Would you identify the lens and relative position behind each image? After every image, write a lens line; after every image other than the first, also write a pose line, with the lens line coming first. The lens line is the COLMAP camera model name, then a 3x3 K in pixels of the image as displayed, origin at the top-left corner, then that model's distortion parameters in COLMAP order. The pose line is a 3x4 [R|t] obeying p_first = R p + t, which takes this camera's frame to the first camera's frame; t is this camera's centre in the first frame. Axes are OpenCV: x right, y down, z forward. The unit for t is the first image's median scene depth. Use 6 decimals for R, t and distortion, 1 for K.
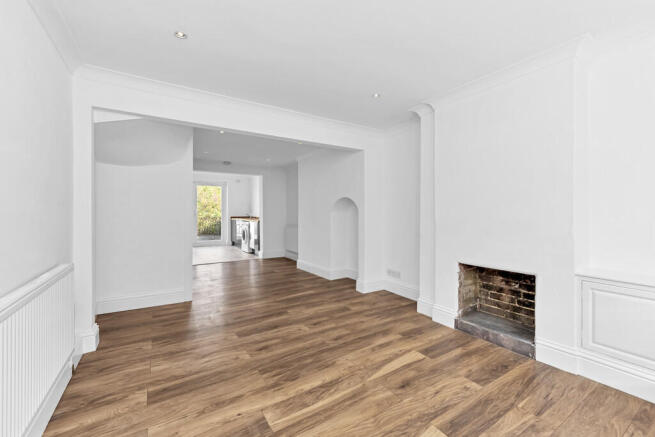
lens RADIAL K [[266.5, 0, 331.4], [0, 266.5, 209.4], [0, 0, 1]] dist [0.000744, -0.000088]
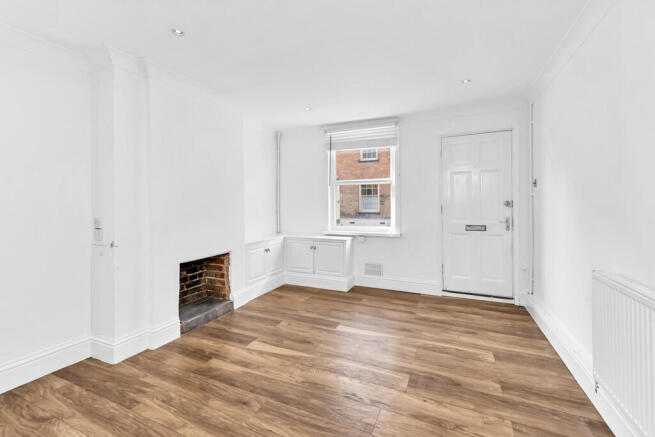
lens RADIAL K [[266.5, 0, 331.4], [0, 266.5, 209.4], [0, 0, 1]] dist [0.000744, -0.000088]
pose [[-0.529871, -0.007024, 0.848049, -0.697408], [0.002487, 0.999949, 0.009836, 0.009539], [-0.848075, 0.007321, -0.529826, 1.259097]]
